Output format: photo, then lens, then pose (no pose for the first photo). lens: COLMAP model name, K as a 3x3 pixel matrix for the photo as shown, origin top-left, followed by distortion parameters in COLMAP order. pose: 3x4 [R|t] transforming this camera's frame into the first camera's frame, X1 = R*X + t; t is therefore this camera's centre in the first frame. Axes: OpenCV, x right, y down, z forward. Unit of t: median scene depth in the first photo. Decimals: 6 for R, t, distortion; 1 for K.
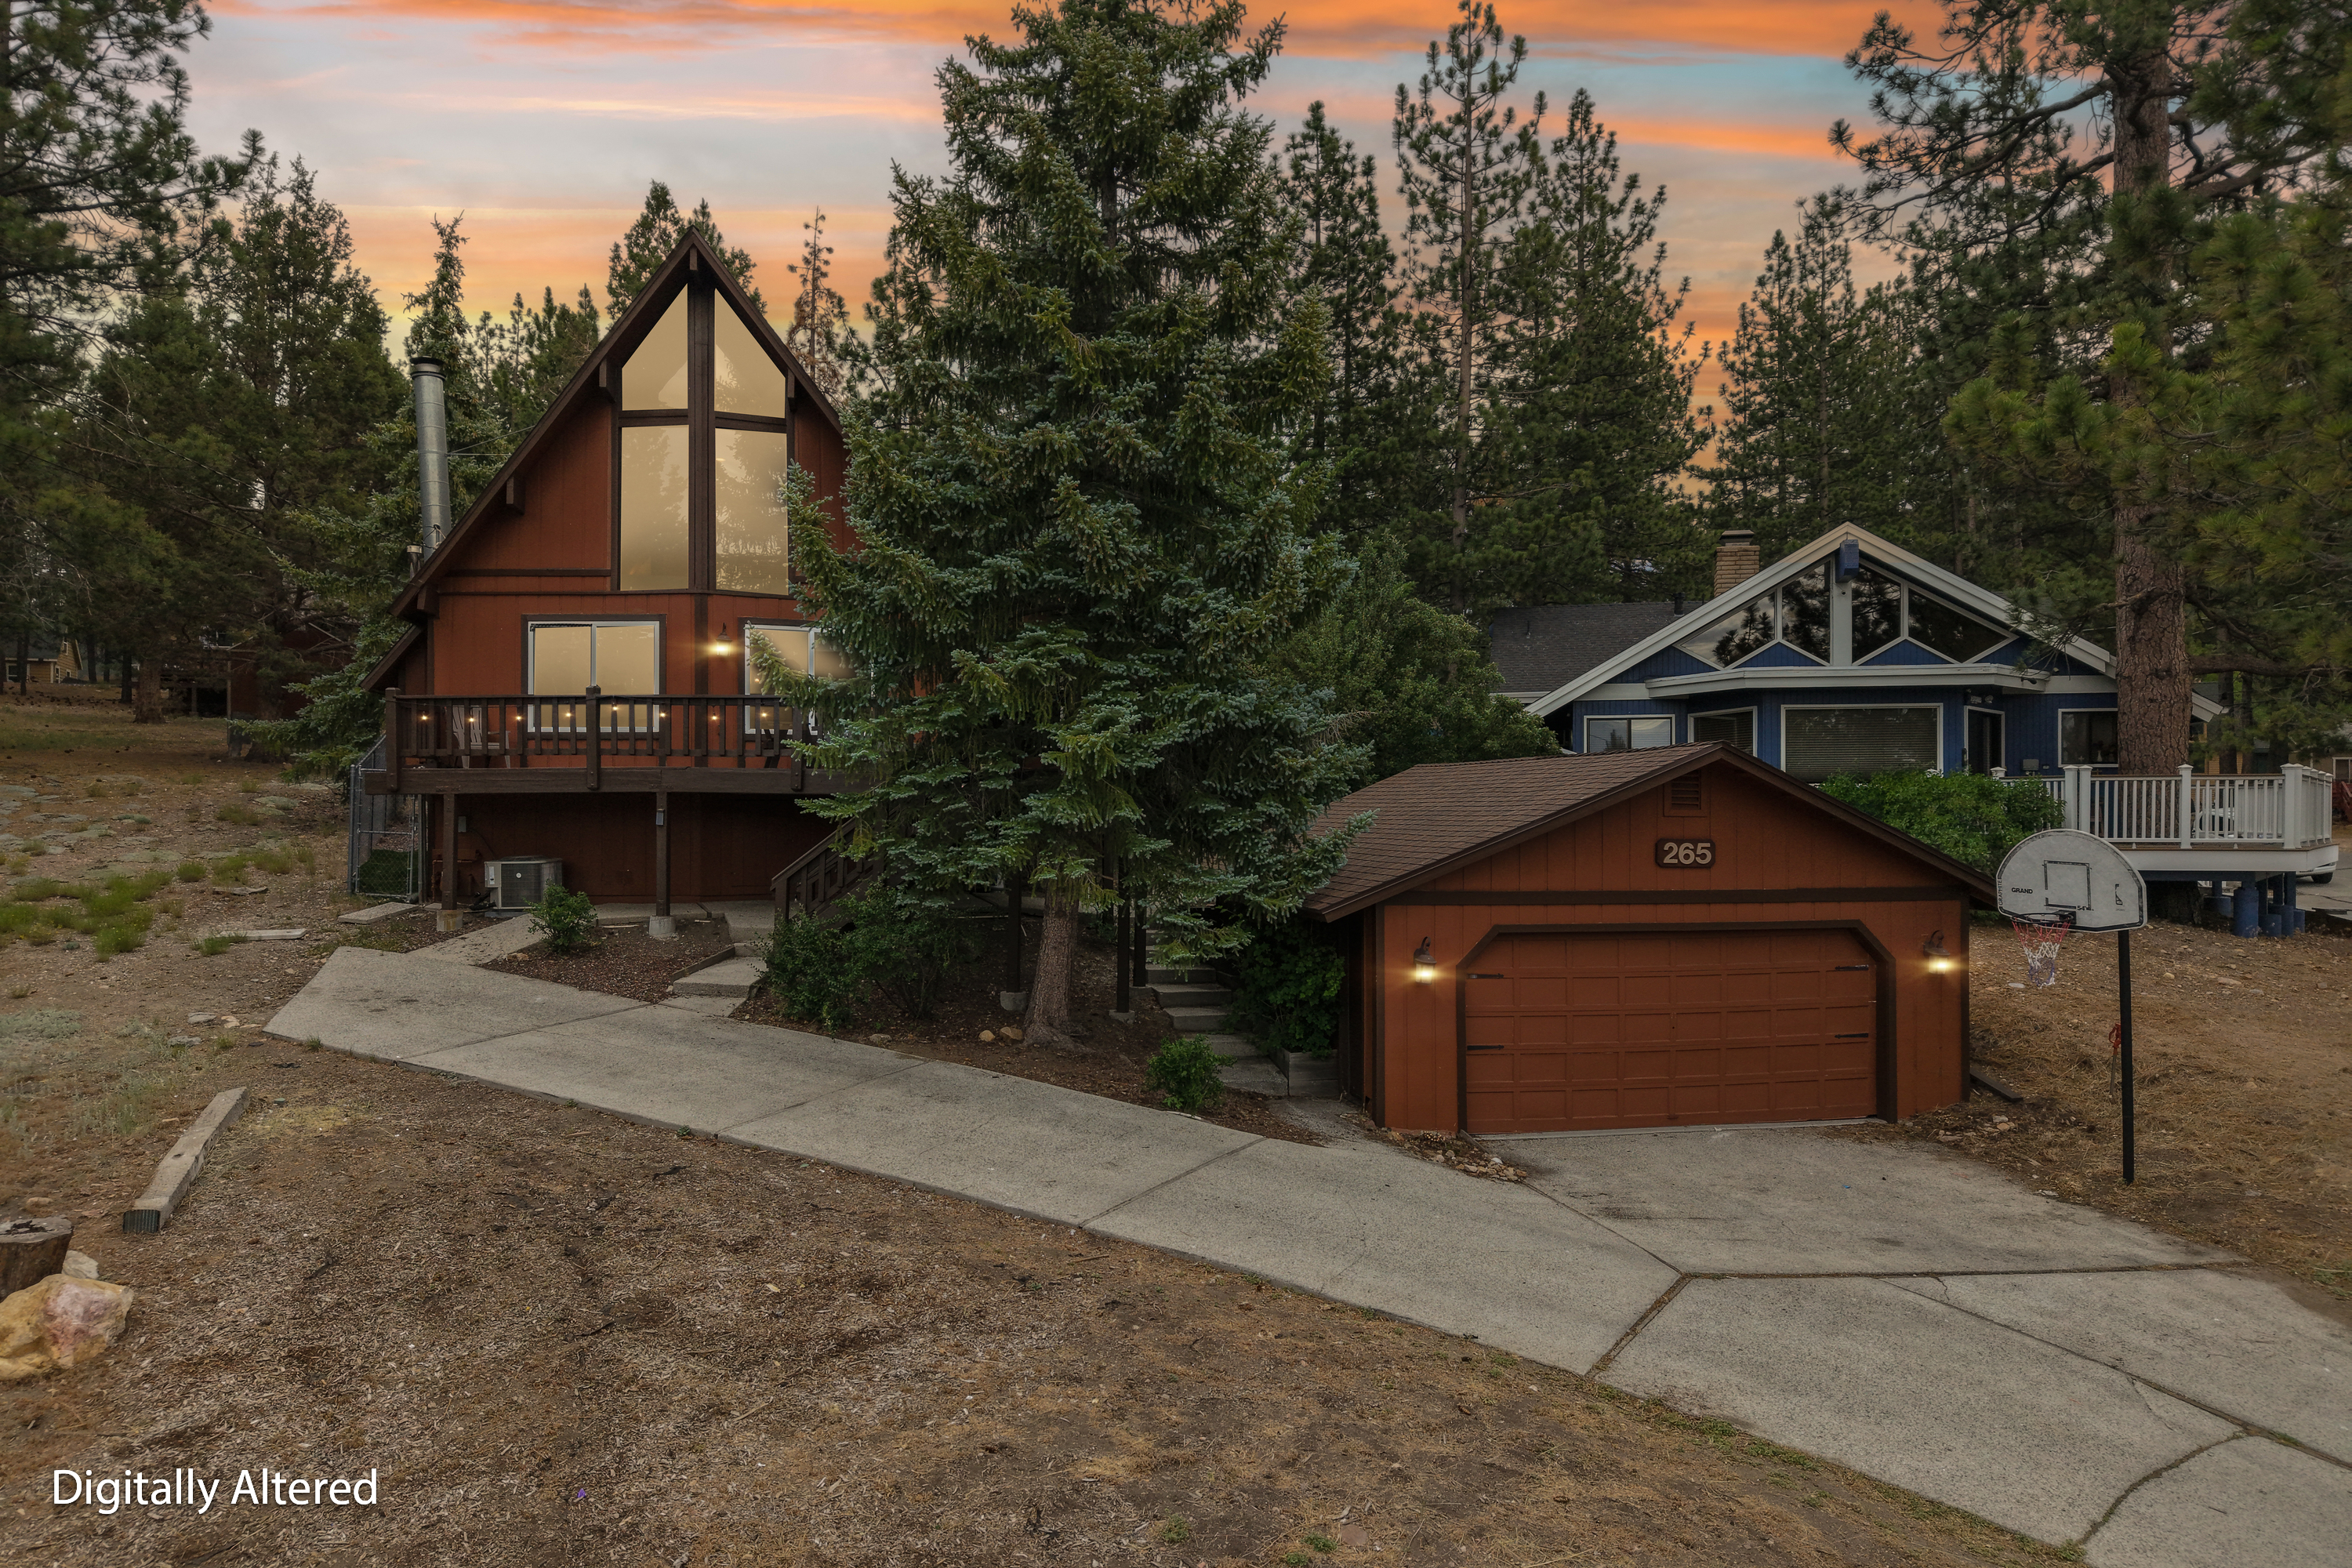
lens RADIAL K [[1594.6, 0, 1182.5], [0, 1594.6, 782.4], [0, 0, 1]] dist [0.009591, -0.003591]
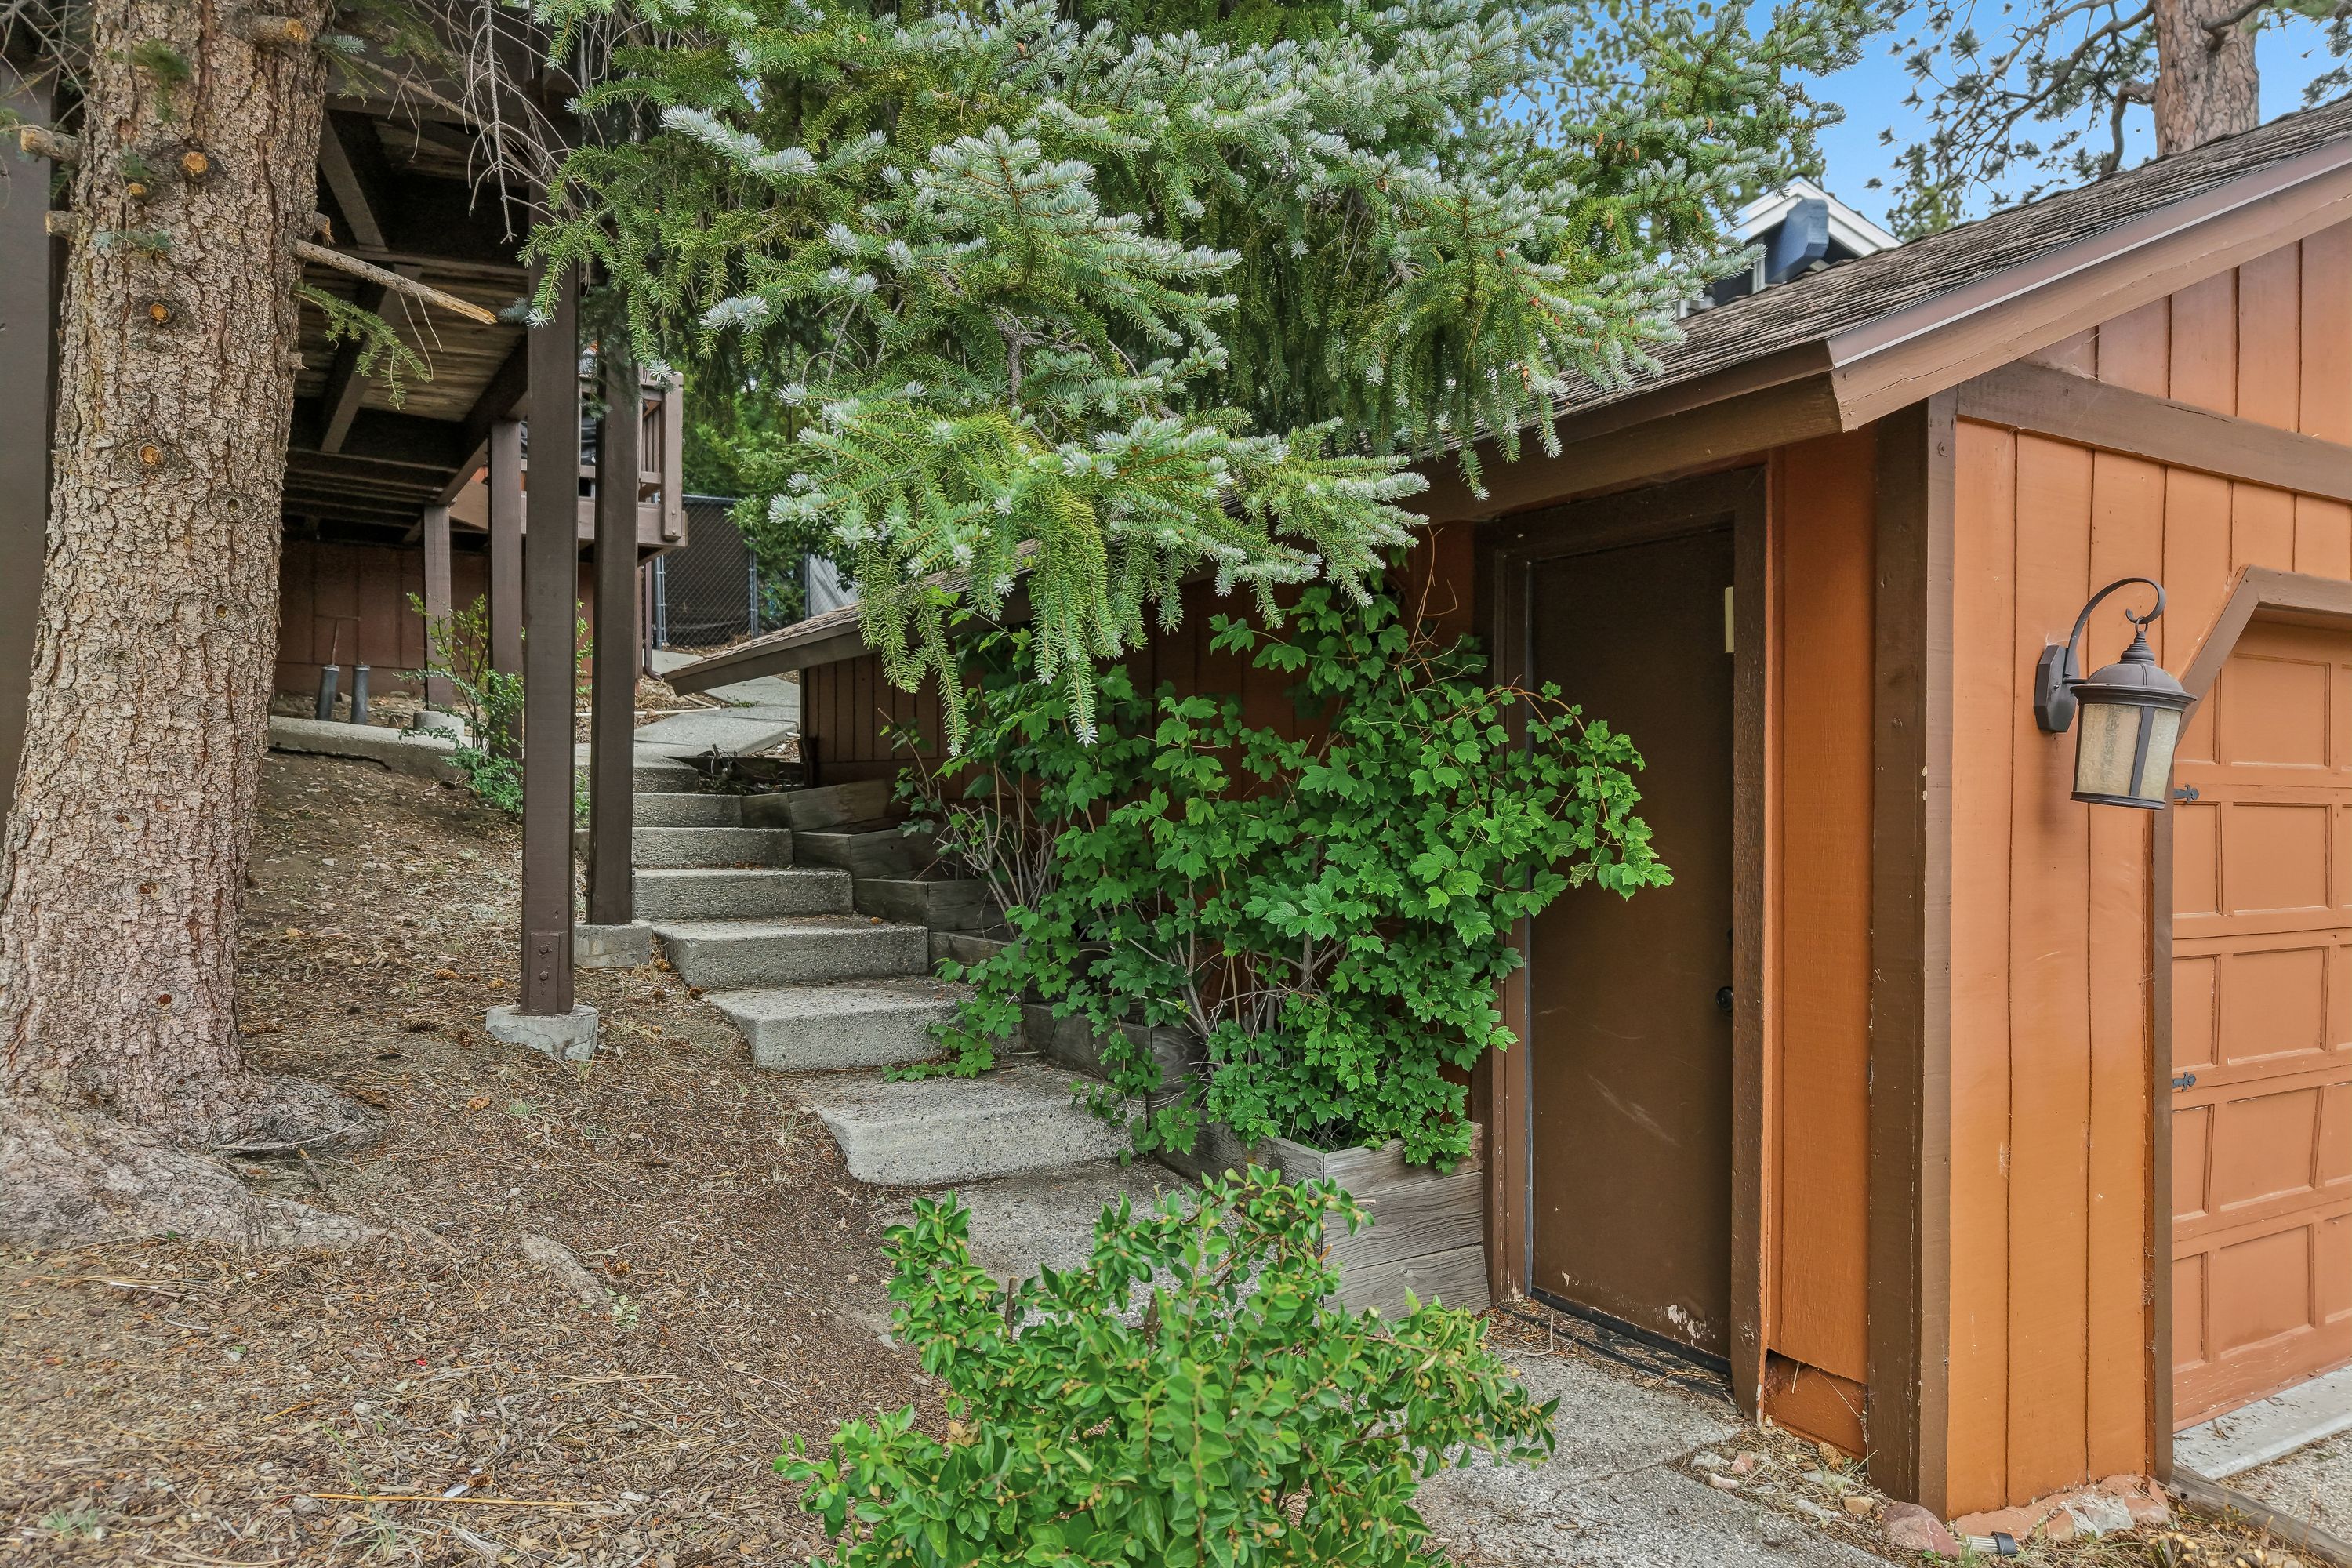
lens RADIAL K [[1594.6, 0, 1183.5], [0, 1594.6, 780.3], [0, 0, 1]] dist [0.009591, -0.003591]
pose [[0.941075, 0.008232, 0.338098, -0.028297], [-0.007994, 0.999966, -0.002097, 0.106222], [-0.338103, -0.000729, 0.941109, 0.724669]]
